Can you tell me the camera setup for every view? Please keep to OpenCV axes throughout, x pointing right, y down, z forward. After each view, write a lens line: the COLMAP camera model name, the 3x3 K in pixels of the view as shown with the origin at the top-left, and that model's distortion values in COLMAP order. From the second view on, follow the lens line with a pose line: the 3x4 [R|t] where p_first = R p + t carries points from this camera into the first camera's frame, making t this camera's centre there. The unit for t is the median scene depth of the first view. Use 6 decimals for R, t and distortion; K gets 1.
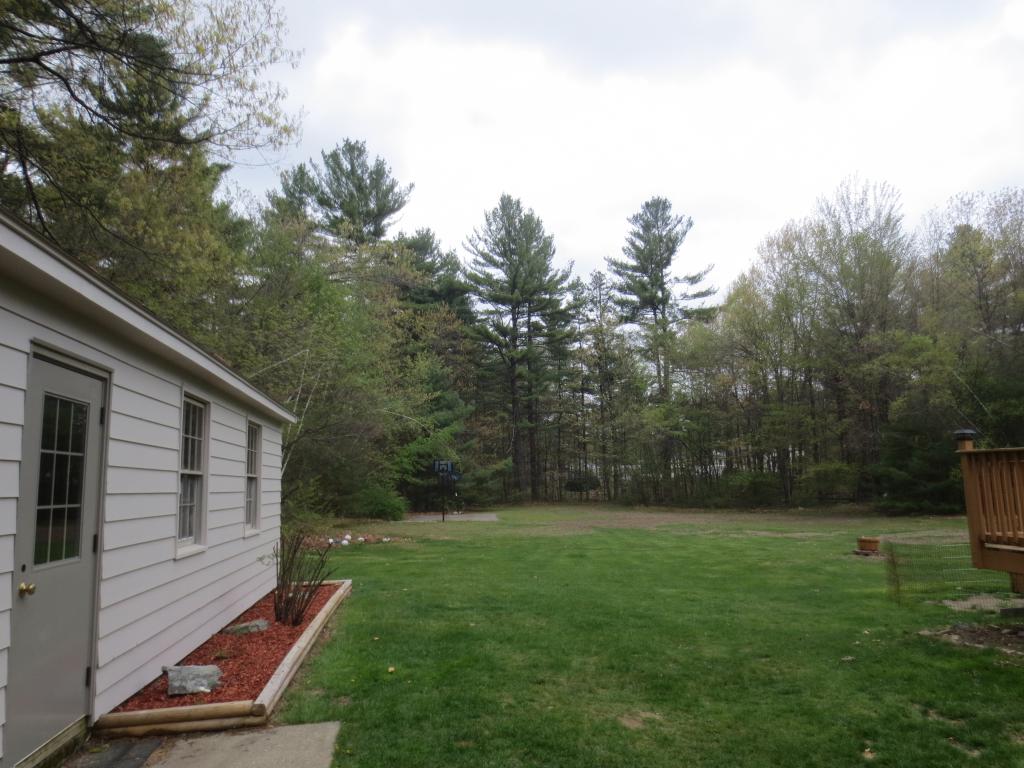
lens RADIAL K [[723.7, 0, 512.0], [0, 723.7, 384.0], [0, 0, 1]] dist [-0.002950, 0.004903]
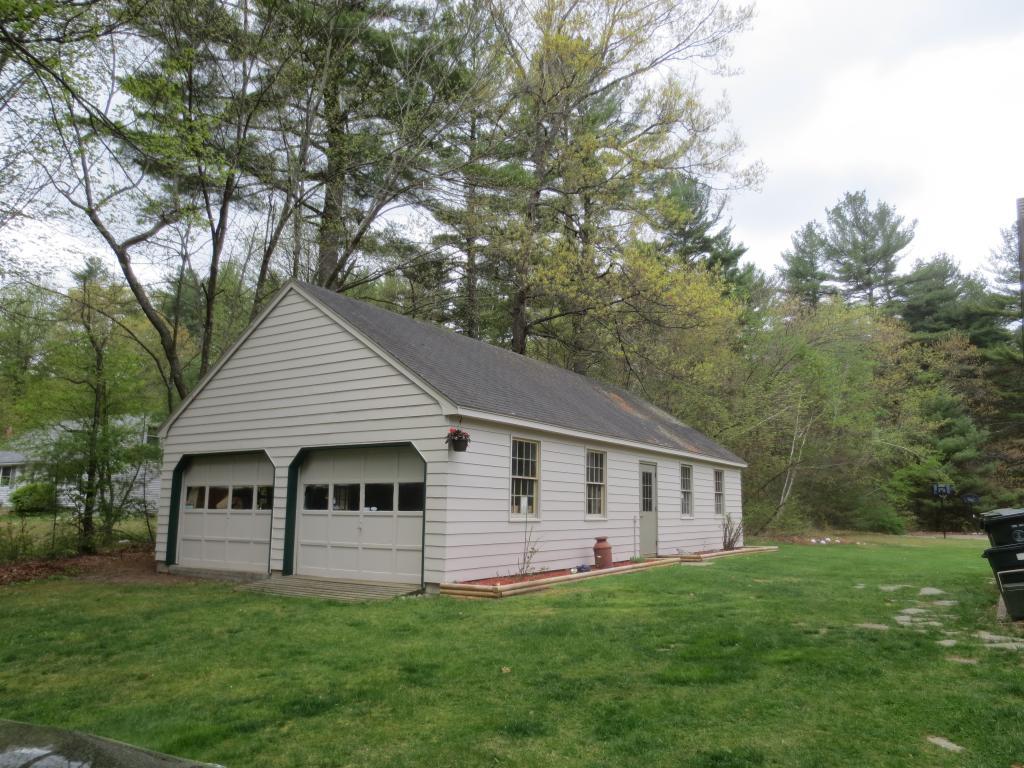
lens RADIAL K [[723.7, 0, 512.0], [0, 723.7, 384.0], [0, 0, 1]] dist [-0.002950, 0.004903]
pose [[0.739074, -0.084943, -0.668248, 0.112812], [0.066693, 0.996371, -0.052890, -0.021994], [0.670315, -0.005478, 0.742057, -0.179545]]
